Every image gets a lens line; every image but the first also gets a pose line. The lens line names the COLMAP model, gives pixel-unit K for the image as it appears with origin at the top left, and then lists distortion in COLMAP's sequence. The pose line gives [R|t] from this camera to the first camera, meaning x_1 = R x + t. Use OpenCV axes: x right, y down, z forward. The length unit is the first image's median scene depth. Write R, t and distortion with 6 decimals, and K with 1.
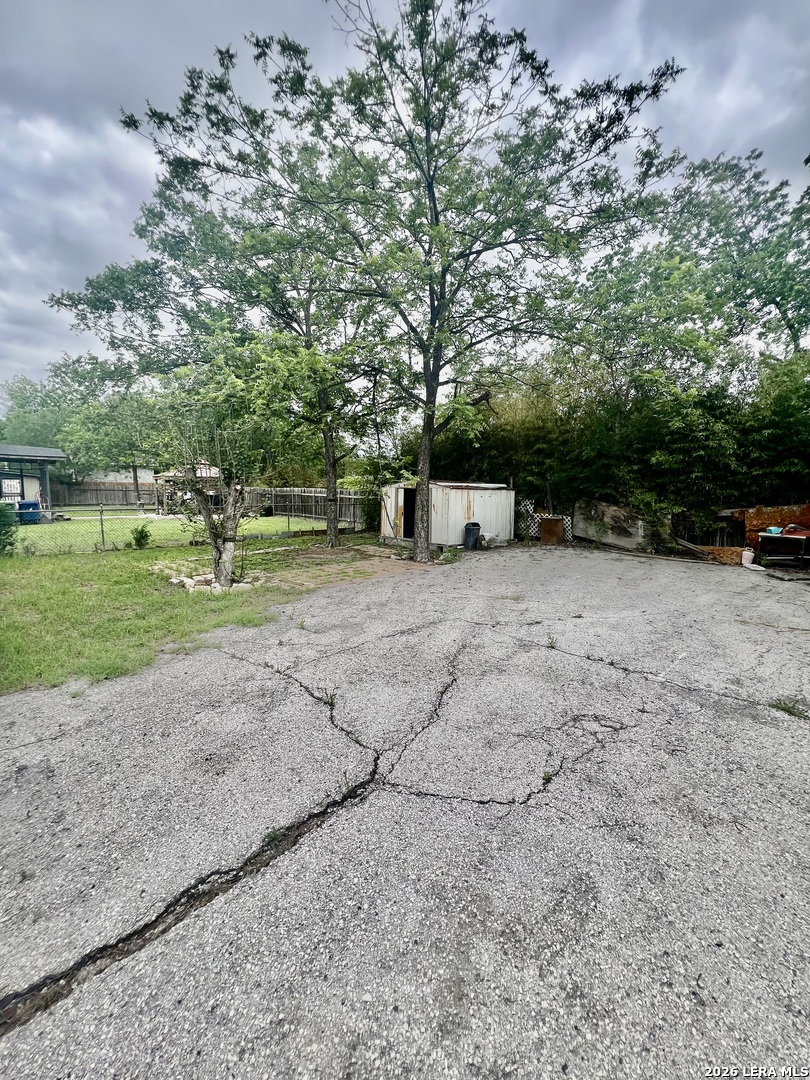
lens RADIAL K [[435.2, 0, 406.3], [0, 435.2, 538.1], [0, 0, 1]] dist [-0.000496, -0.000115]
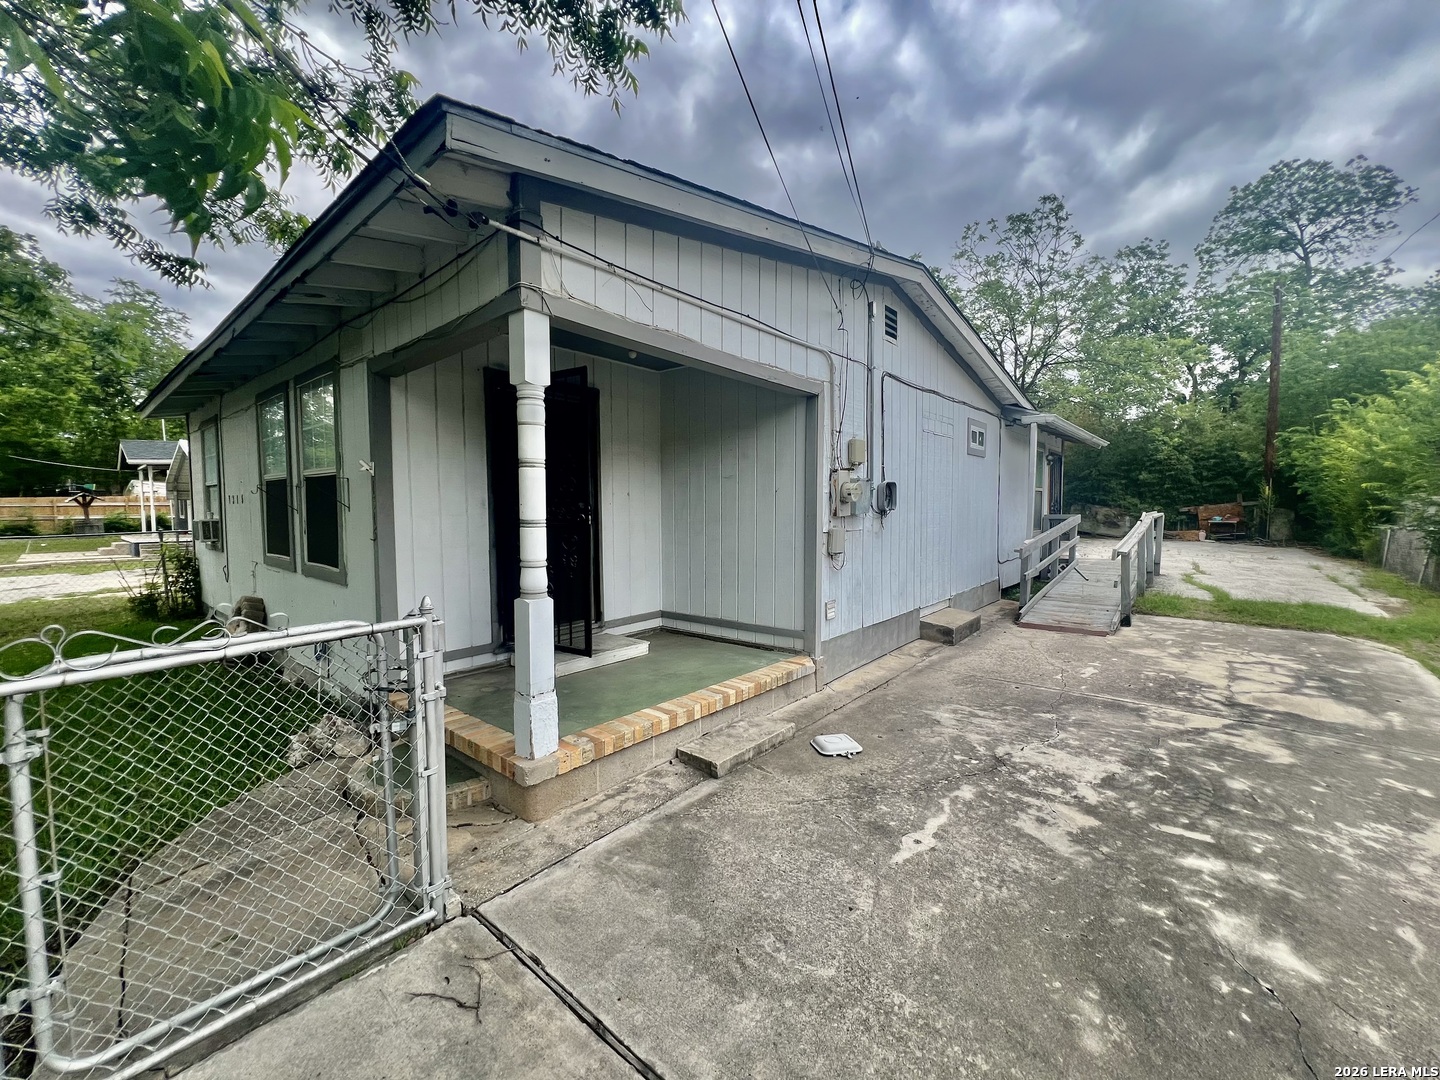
lens RADIAL K [[579.8, 0, 719.4], [0, 579.8, 542.6], [0, 0, 1]] dist [-0.006026, 0.001415]
pose [[0.993963, -0.027659, 0.106173, -0.740171], [0.032063, 0.998685, -0.040000, 0.058139], [-0.104927, 0.043163, 0.993543, -0.571609]]
